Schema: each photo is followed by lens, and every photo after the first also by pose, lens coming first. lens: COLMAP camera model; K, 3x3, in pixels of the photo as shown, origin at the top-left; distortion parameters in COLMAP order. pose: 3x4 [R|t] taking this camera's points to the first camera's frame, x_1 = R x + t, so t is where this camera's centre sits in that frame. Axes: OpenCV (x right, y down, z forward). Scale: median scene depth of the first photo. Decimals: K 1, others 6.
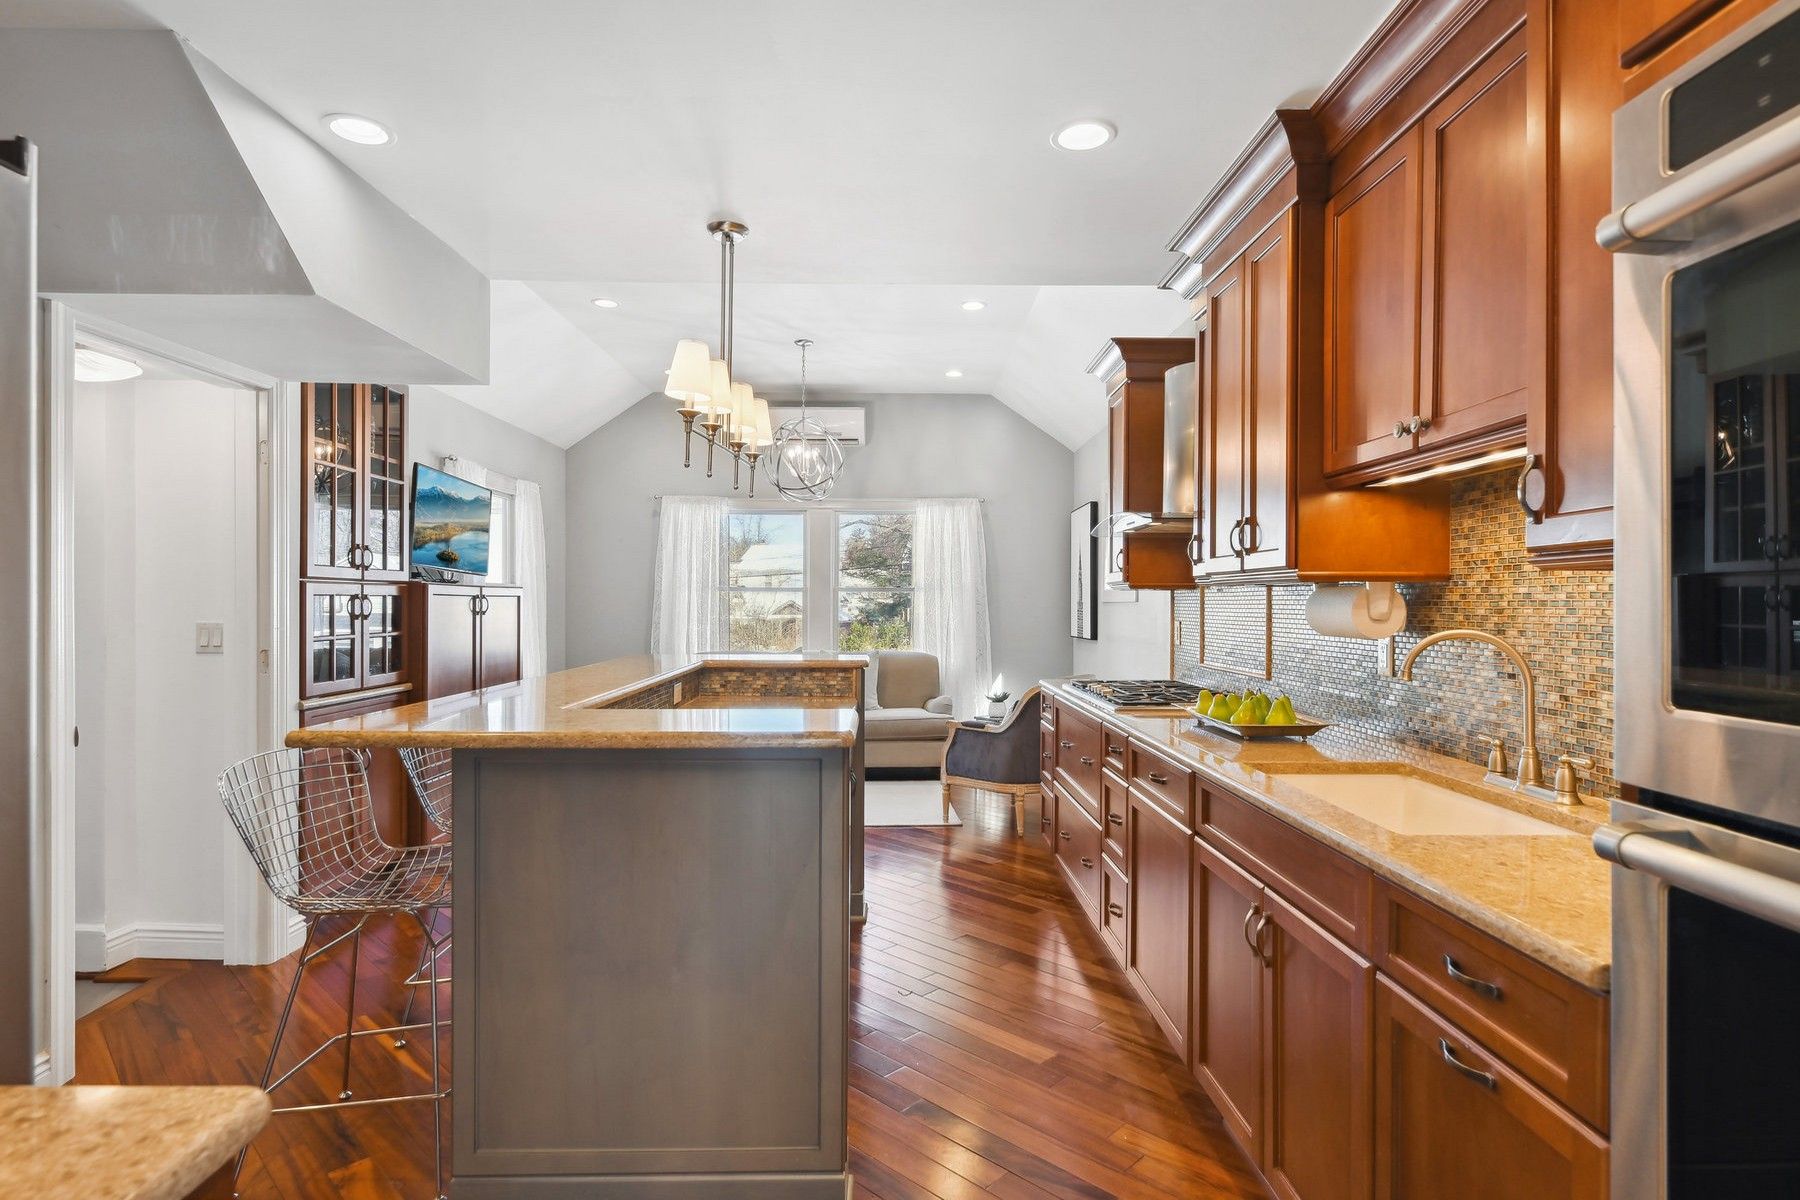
lens RADIAL K [[988.8, 0, 901.1], [0, 988.8, 601.6], [0, 0, 1]] dist [0.008803, 0.001789]
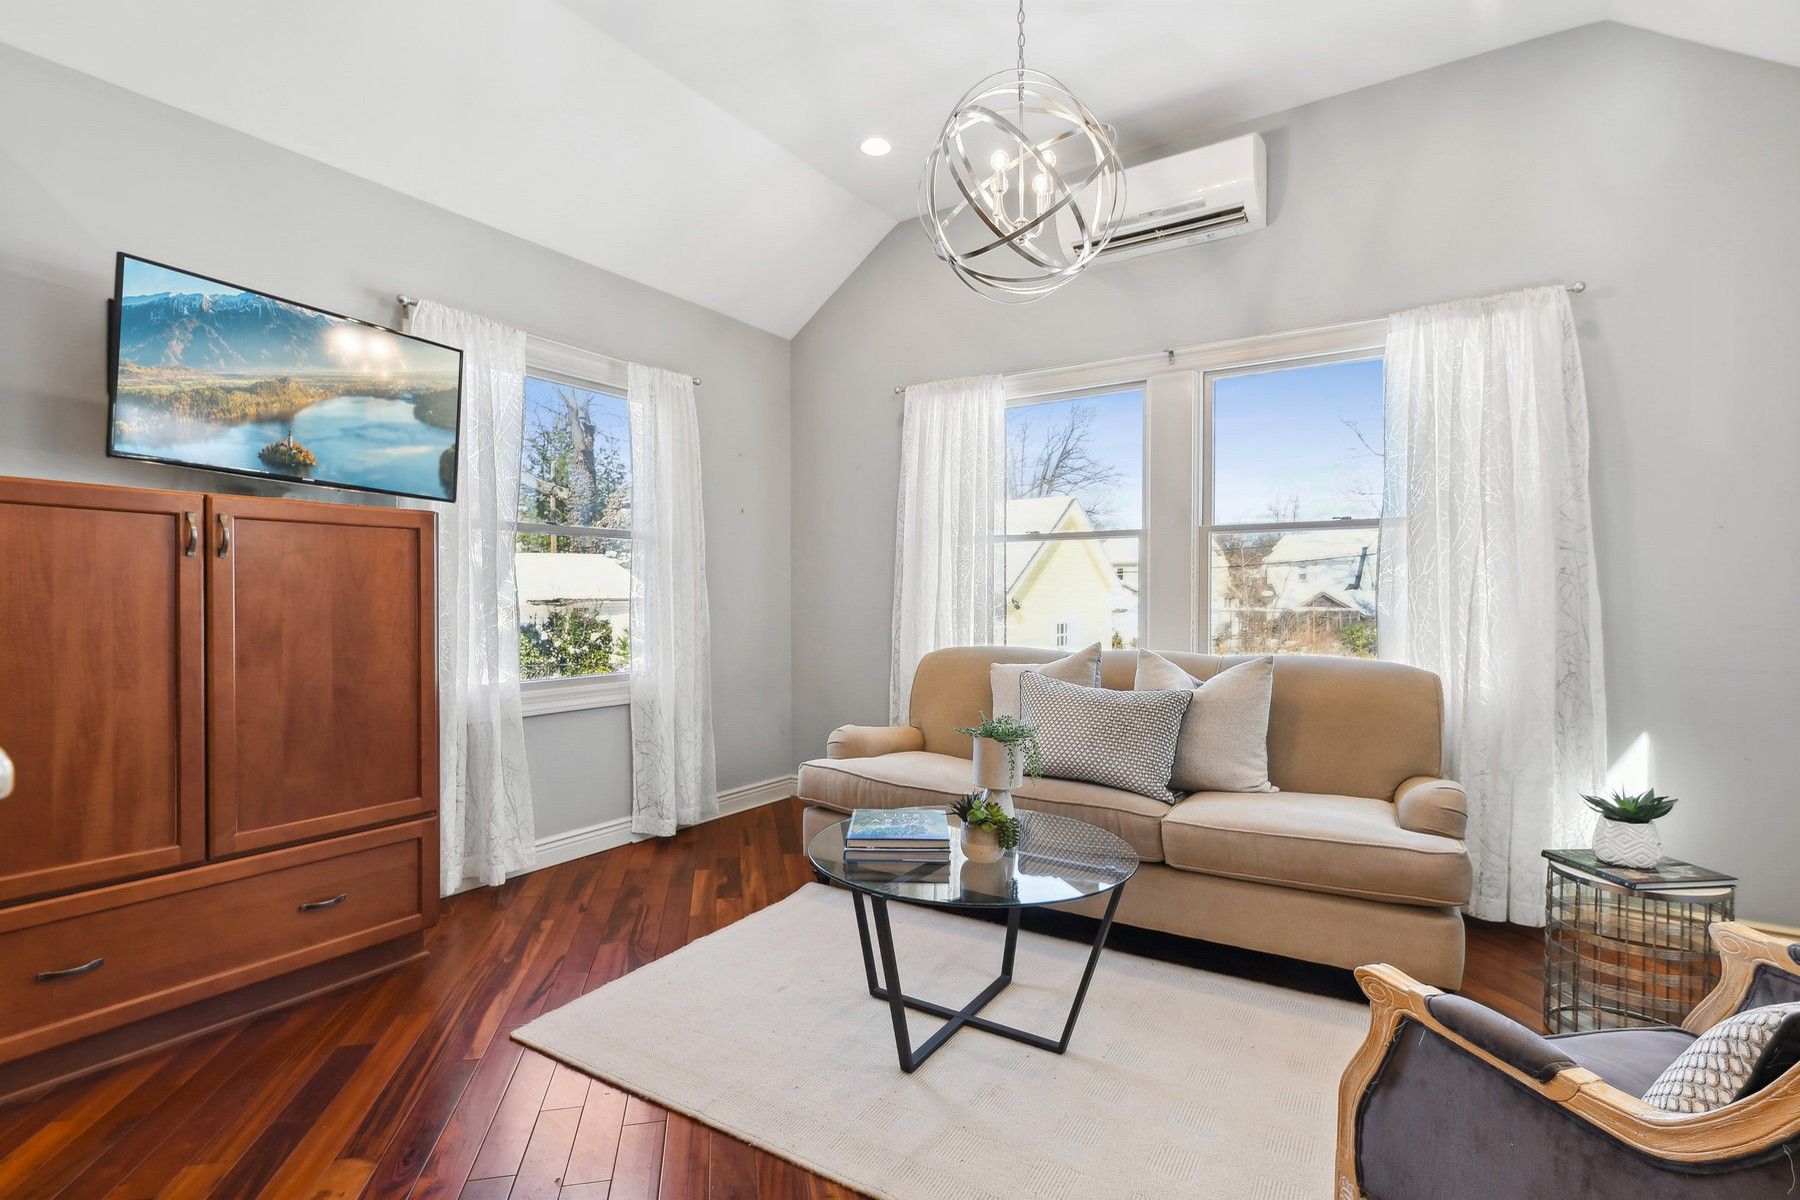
lens RADIAL K [[846.6, 0, 906.4], [0, 846.6, 609.4], [0, 0, 1]] dist [-0.003099, -0.000111]
pose [[0.825529, 0.005410, -0.564334, 0.068323], [-0.004475, 0.999985, 0.003040, 0.036234], [0.564342, 0.000015, 0.825541, 0.757221]]
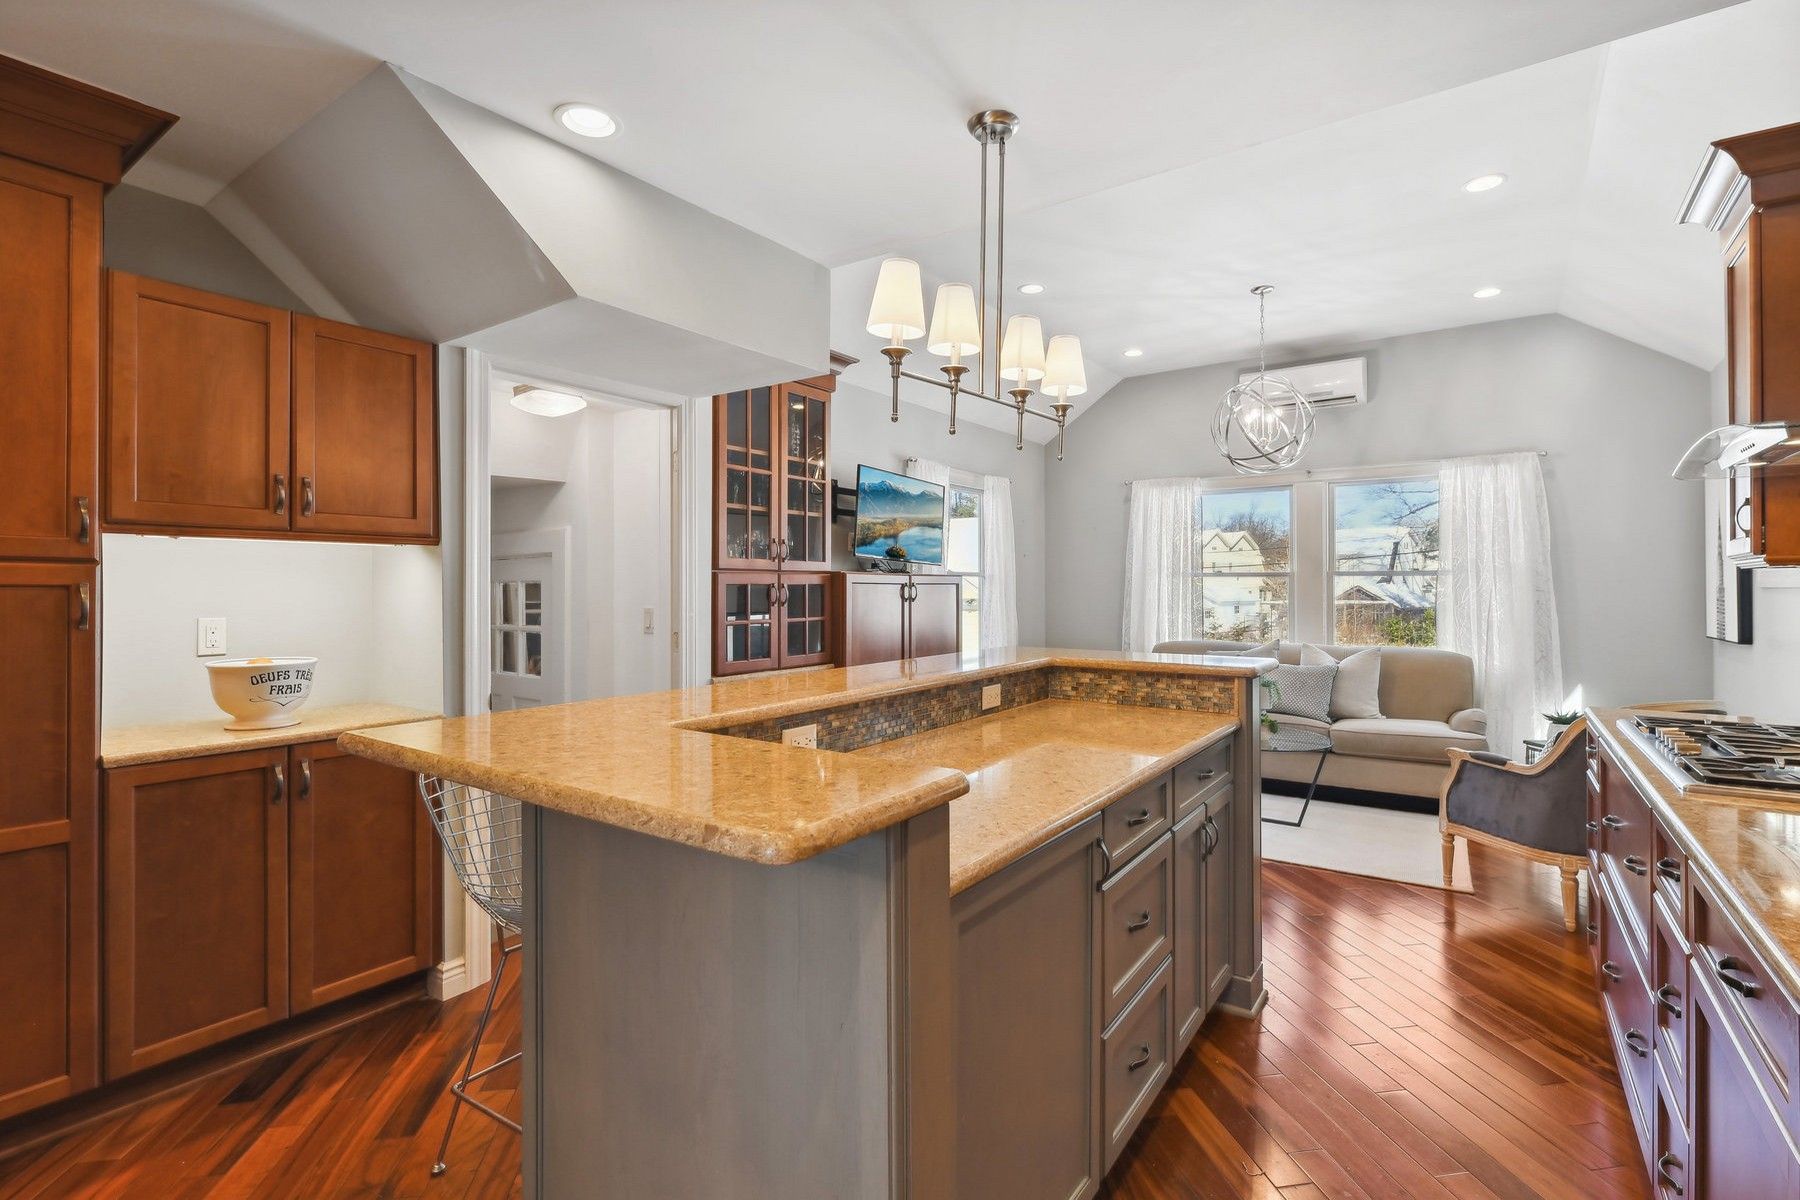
lens RADIAL K [[844.6, 0, 883.5], [0, 844.6, 579.2], [0, 0, 1]] dist [-0.001168, -0.001626]
pose [[0.794620, -0.008856, -0.607042, 0.095438], [0.003045, 0.999939, -0.010603, -0.001038], [0.607099, 0.006577, 0.794599, 0.237409]]
